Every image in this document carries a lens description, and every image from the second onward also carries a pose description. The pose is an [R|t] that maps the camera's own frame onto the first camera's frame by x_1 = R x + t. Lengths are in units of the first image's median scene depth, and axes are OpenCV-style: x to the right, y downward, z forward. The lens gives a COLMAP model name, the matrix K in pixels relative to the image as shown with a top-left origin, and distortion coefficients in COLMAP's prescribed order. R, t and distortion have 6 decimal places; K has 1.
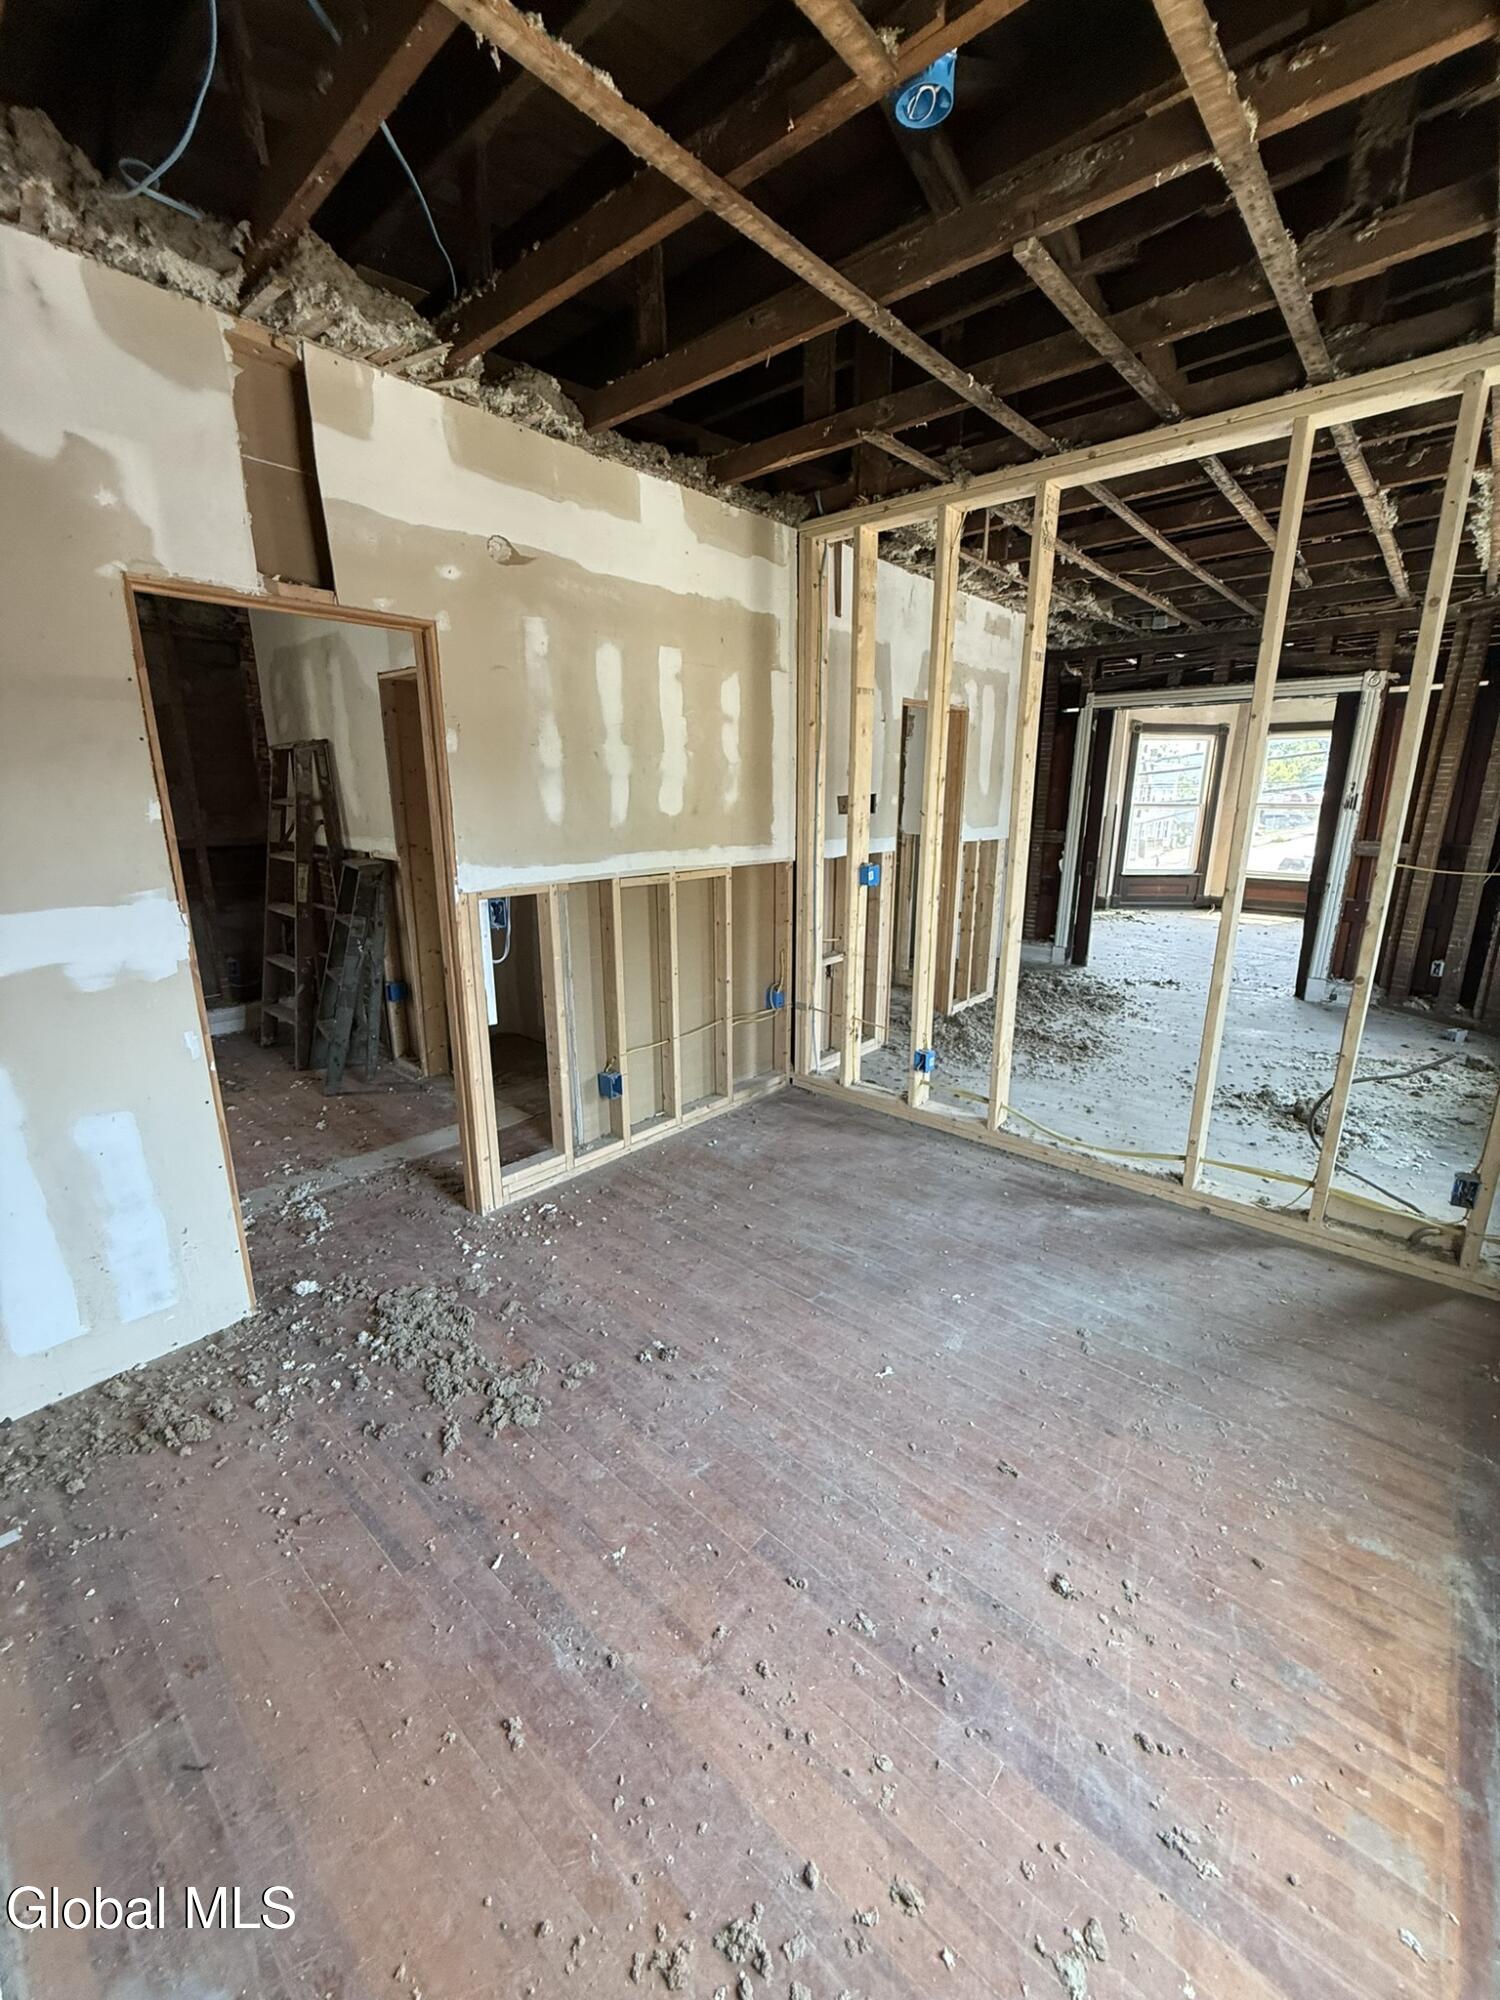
lens RADIAL K [[799.0, 0, 768.7], [0, 799.0, 986.2], [0, 0, 1]] dist [0.000913, -0.000032]
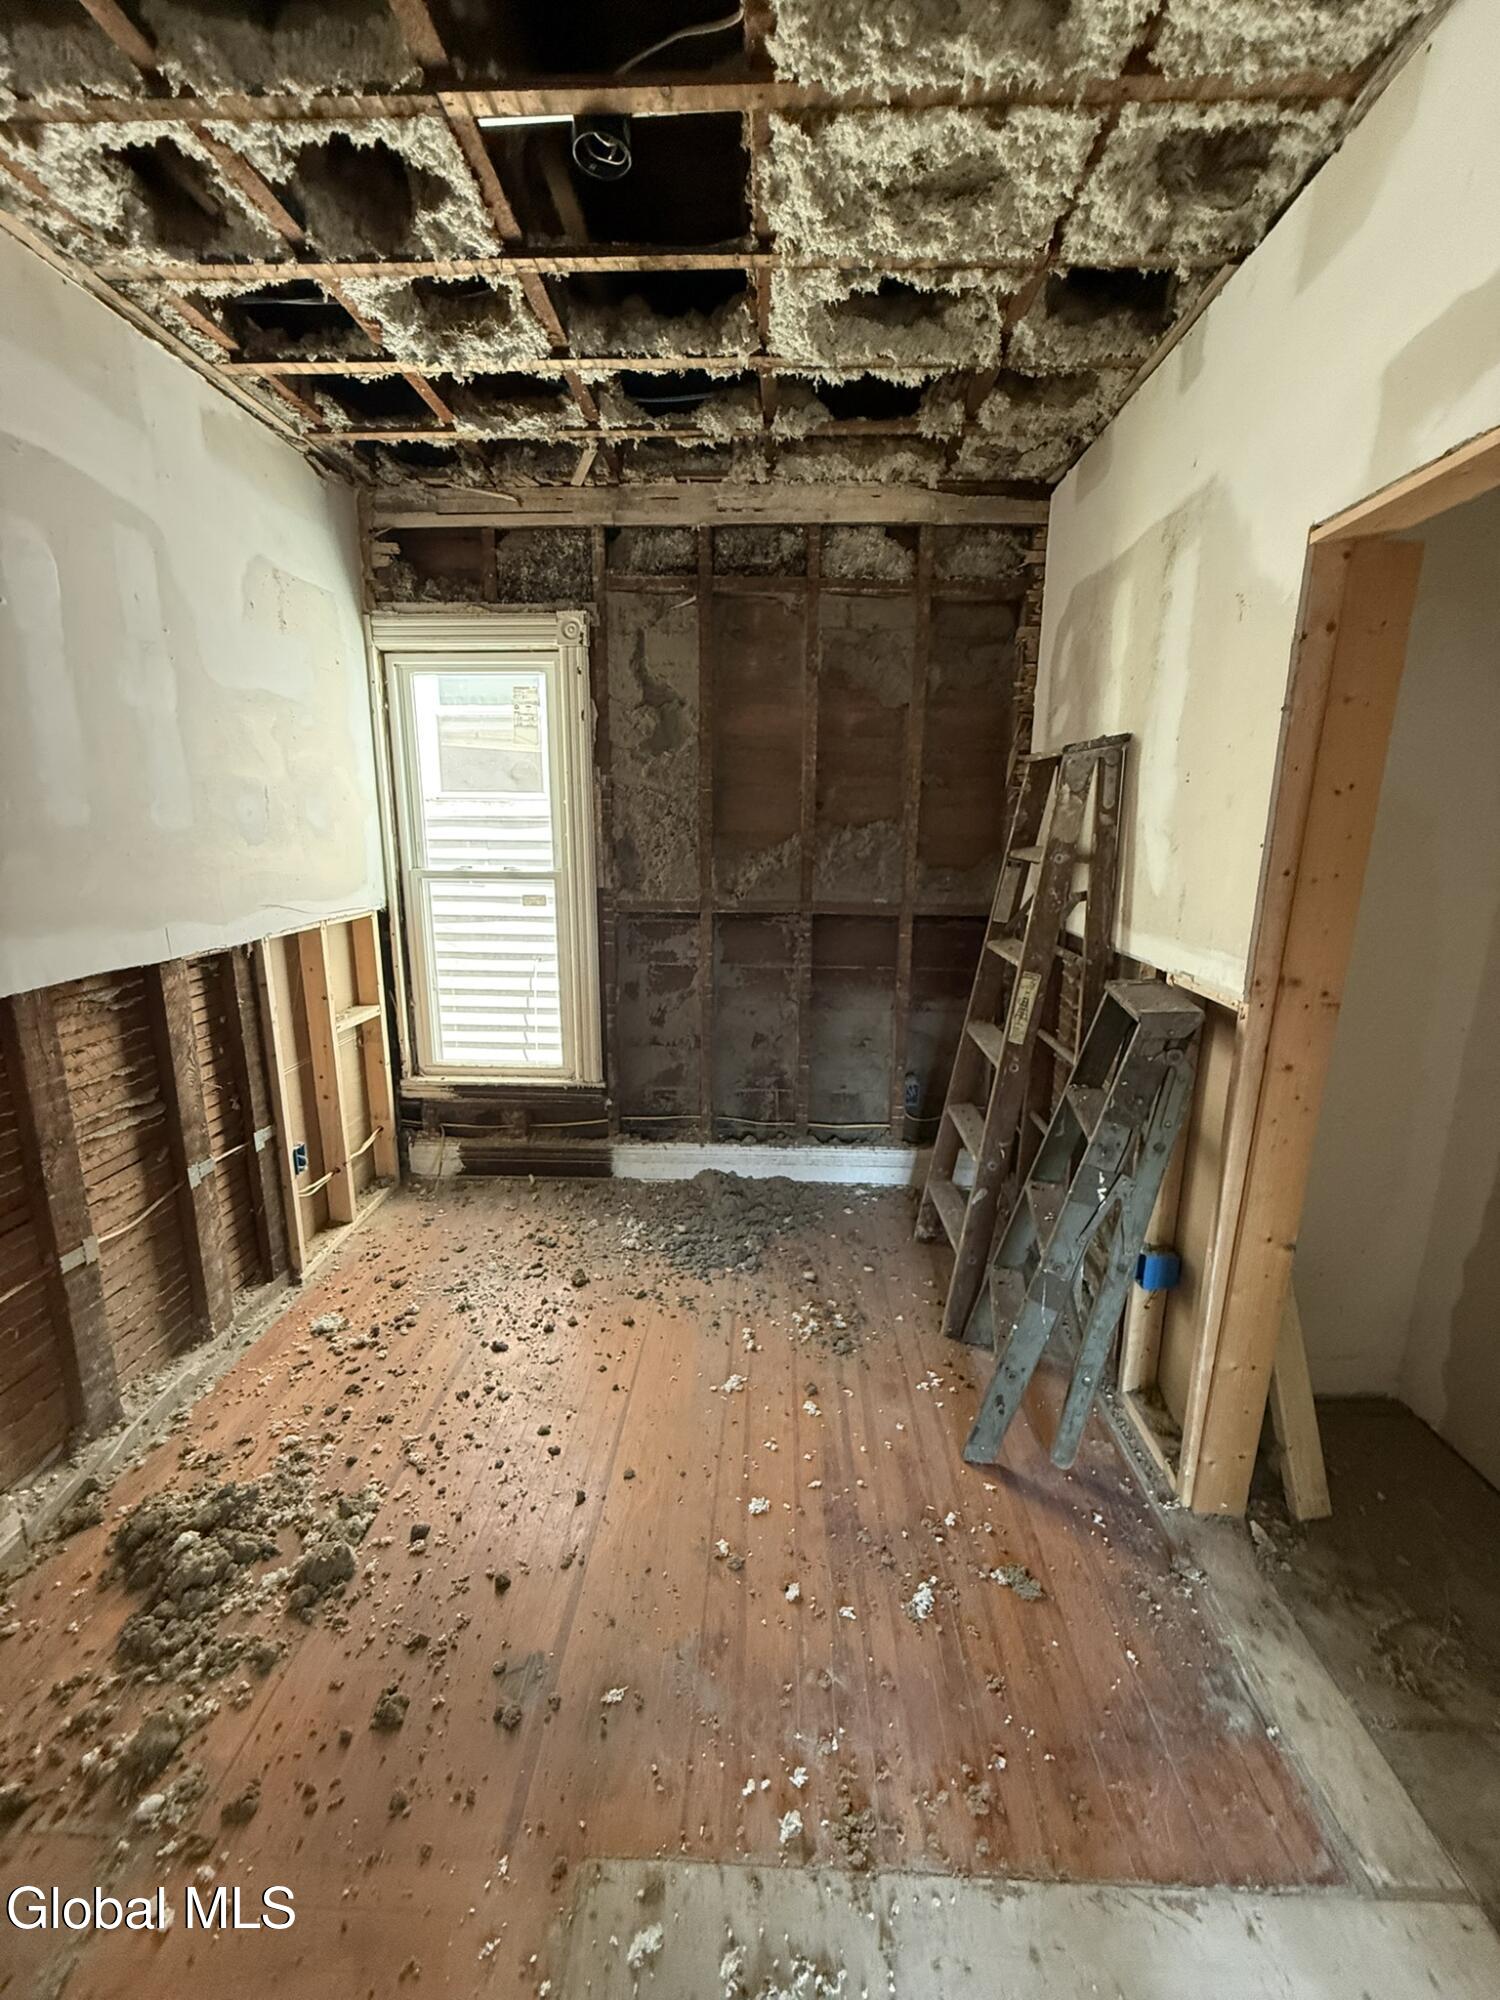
lens RADIAL K [[799.0, 0, 744.2], [0, 799.0, 995.0], [0, 0, 1]] dist [0.000913, -0.000032]
pose [[0.615597, 0.168252, -0.769891, -0.287064], [-0.197329, 0.978730, 0.056110, -0.128524], [0.762956, 0.117380, 0.635704, 0.513997]]
